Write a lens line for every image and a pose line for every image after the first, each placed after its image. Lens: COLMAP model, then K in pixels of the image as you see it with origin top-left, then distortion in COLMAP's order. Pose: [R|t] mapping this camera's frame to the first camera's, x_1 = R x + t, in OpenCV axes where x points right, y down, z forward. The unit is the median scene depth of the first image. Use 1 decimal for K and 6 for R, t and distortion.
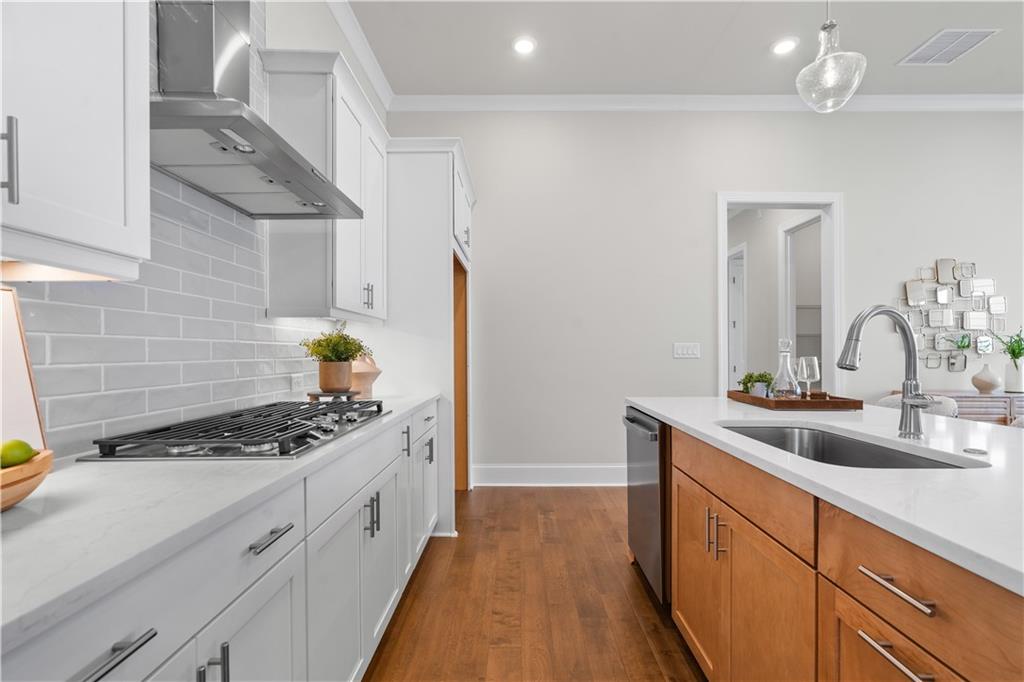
lens RADIAL K [[460.6, 0, 515.5], [0, 460.6, 346.8], [0, 0, 1]] dist [-0.001914, -0.000390]
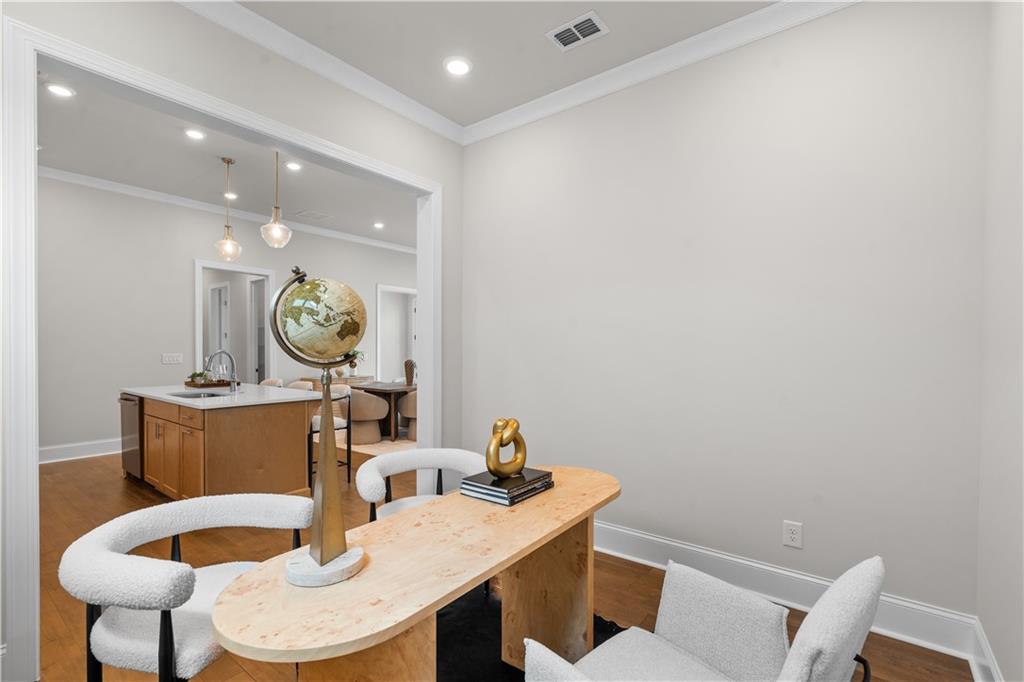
lens RADIAL K [[460.6, 0, 515.5], [0, 460.6, 346.8], [0, 0, 1]] dist [-0.001914, -0.000390]
pose [[0.590826, 0.001885, 0.806797, -0.322993], [-0.008769, 0.999953, 0.004086, -0.082526], [-0.806751, -0.009489, 0.590815, -1.418734]]
